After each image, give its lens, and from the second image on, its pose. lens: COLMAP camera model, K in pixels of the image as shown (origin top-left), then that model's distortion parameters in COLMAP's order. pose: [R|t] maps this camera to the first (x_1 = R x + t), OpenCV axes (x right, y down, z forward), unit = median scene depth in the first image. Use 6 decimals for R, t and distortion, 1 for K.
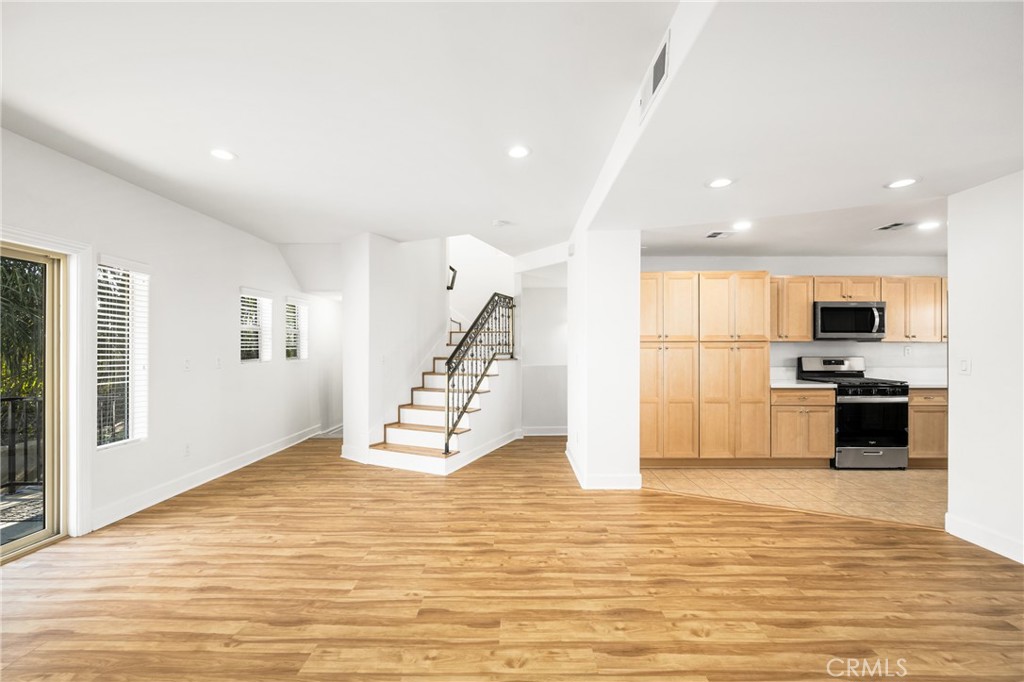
lens RADIAL K [[412.1, 0, 518.0], [0, 412.1, 349.2], [0, 0, 1]] dist [-0.001719, 0.001710]
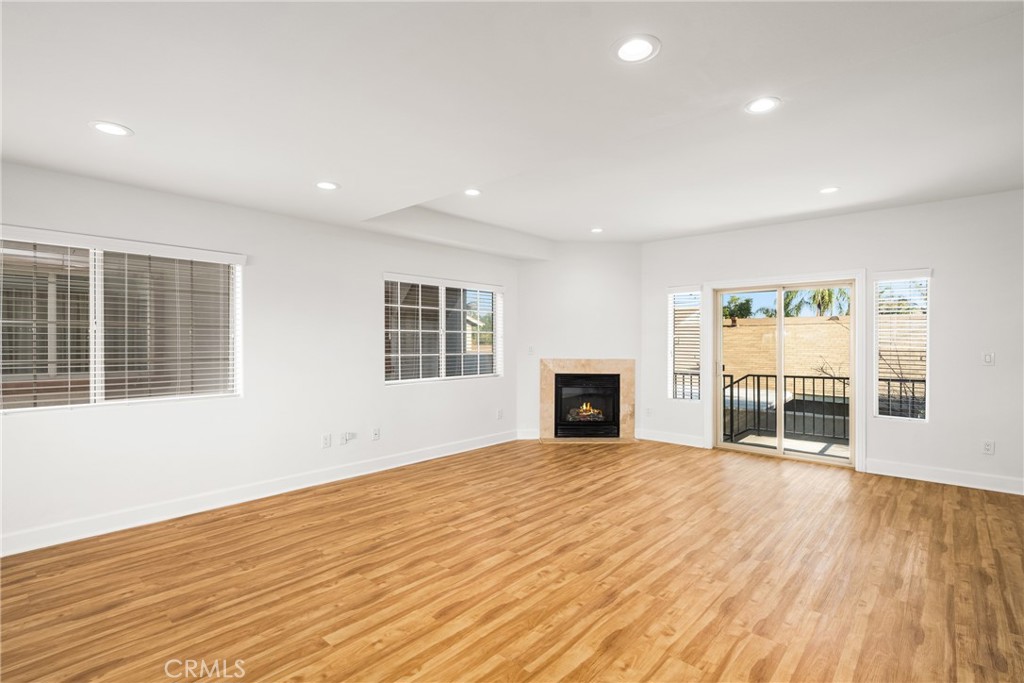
lens RADIAL K [[493.1, 0, 510.0], [0, 493.1, 344.0], [0, 0, 1]] dist [0.002839, 0.001226]
pose [[-0.668146, 0.003602, -0.744022, 0.859283], [-0.001314, 0.999981, 0.006022, -0.003645], [0.744029, 0.005001, -0.668128, 1.020632]]
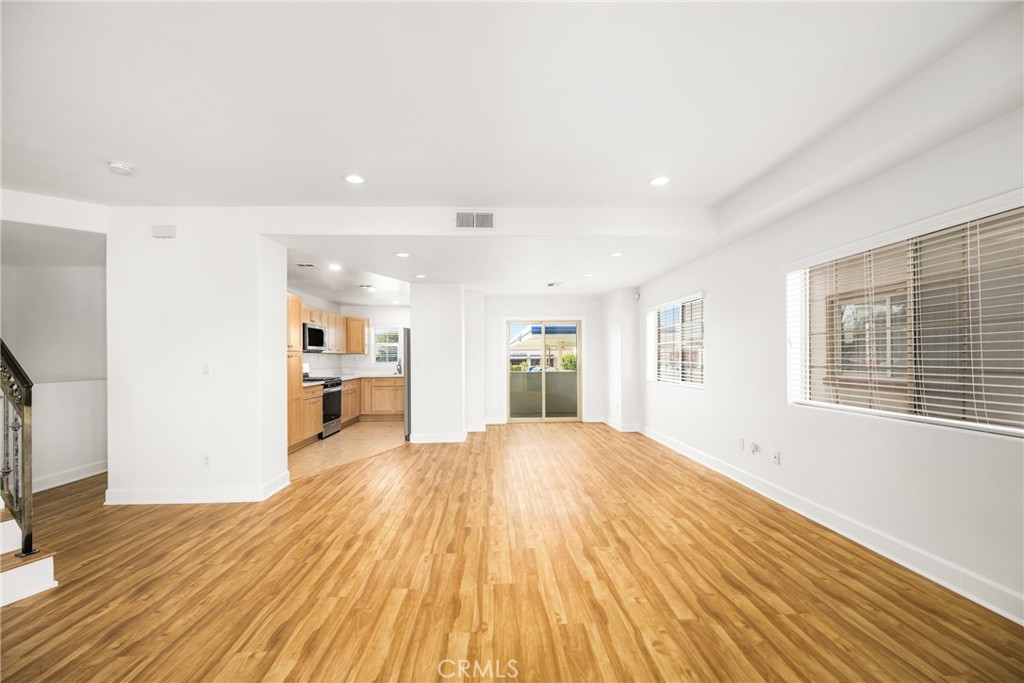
lens RADIAL K [[412.1, 0, 502.9], [0, 412.1, 355.4], [0, 0, 1]] dist [-0.001719, 0.001710]
pose [[-0.028513, 0.004535, 0.999583, -0.904469], [0.011927, 0.999920, -0.004197, 0.008238], [-0.999522, 0.011803, -0.028565, 0.498367]]
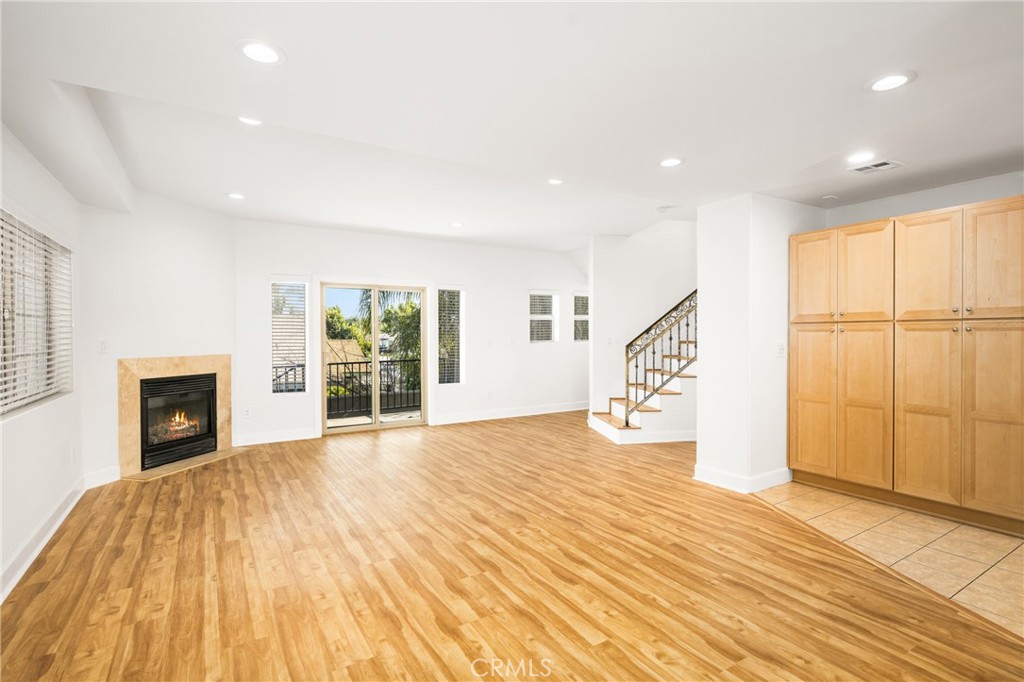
lens RADIAL K [[498.4, 0, 522.0], [0, 498.4, 339.0], [0, 0, 1]] dist [0.005834, -0.000115]
pose [[0.542913, 0.007564, -0.839755, 1.002343], [0.002750, 0.999938, 0.010785, 0.001358], [0.839785, -0.008164, 0.542858, 0.042217]]
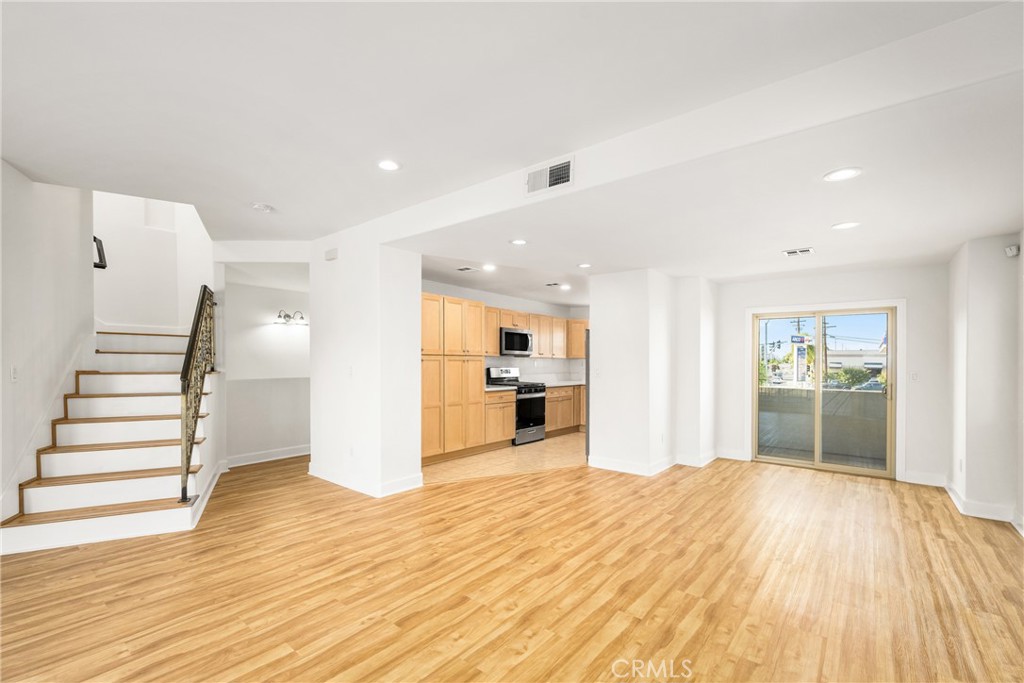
lens RADIAL K [[434.1, 0, 512.9], [0, 434.1, 360.1], [0, 0, 1]] dist [0.001722, 0.000575]
pose [[0.630514, 0.009088, 0.776125, -0.510401], [-0.007948, 0.999955, -0.005253, 0.001797], [-0.776137, -0.002857, 0.630558, 0.072661]]
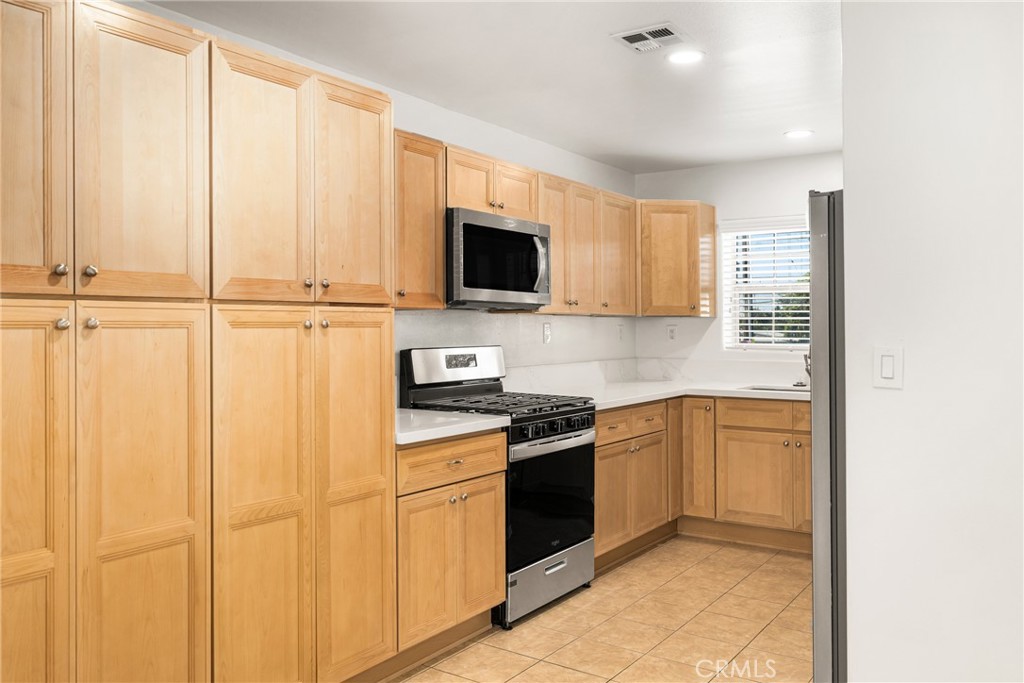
lens RADIAL K [[821.4, 0, 509.8], [0, 821.4, 325.7], [0, 0, 1]] dist [-0.001366, -0.000345]
pose [[0.564891, 0.002203, 0.825163, 0.144138], [0.002755, 0.999986, -0.004556, 0.000656], [-0.825161, 0.004847, 0.564877, 0.685799]]
